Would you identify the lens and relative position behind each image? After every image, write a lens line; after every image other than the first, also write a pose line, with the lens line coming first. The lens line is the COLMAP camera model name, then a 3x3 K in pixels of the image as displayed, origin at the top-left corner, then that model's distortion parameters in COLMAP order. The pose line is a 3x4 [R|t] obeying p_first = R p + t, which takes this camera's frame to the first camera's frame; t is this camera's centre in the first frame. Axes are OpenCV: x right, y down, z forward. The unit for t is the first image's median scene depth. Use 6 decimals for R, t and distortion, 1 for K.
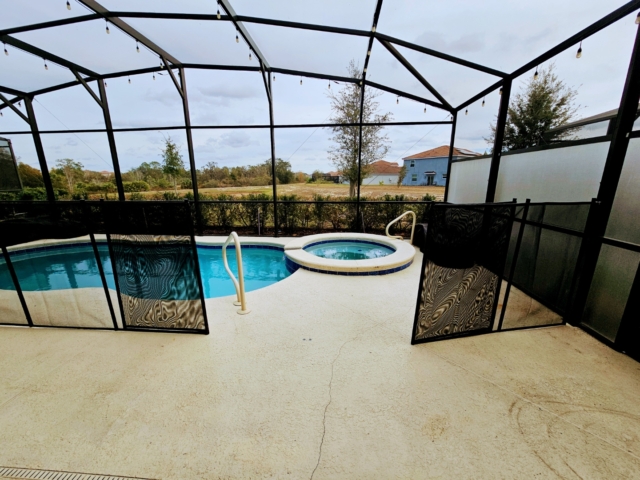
lens RADIAL K [[258.7, 0, 323.4], [0, 258.7, 242.5], [0, 0, 1]] dist [-0.001439, -0.000779]
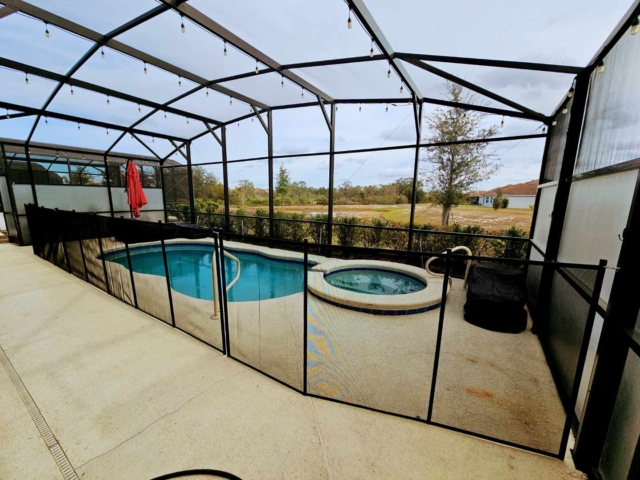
lens RADIAL K [[258.7, 0, 323.3], [0, 258.7, 242.9], [0, 0, 1]] dist [-0.001439, -0.000779]
pose [[0.884650, 0.103270, -0.454675, 0.253103], [-0.133565, 0.990425, -0.034920, -0.036486], [0.446715, 0.091620, 0.889973, 0.063509]]
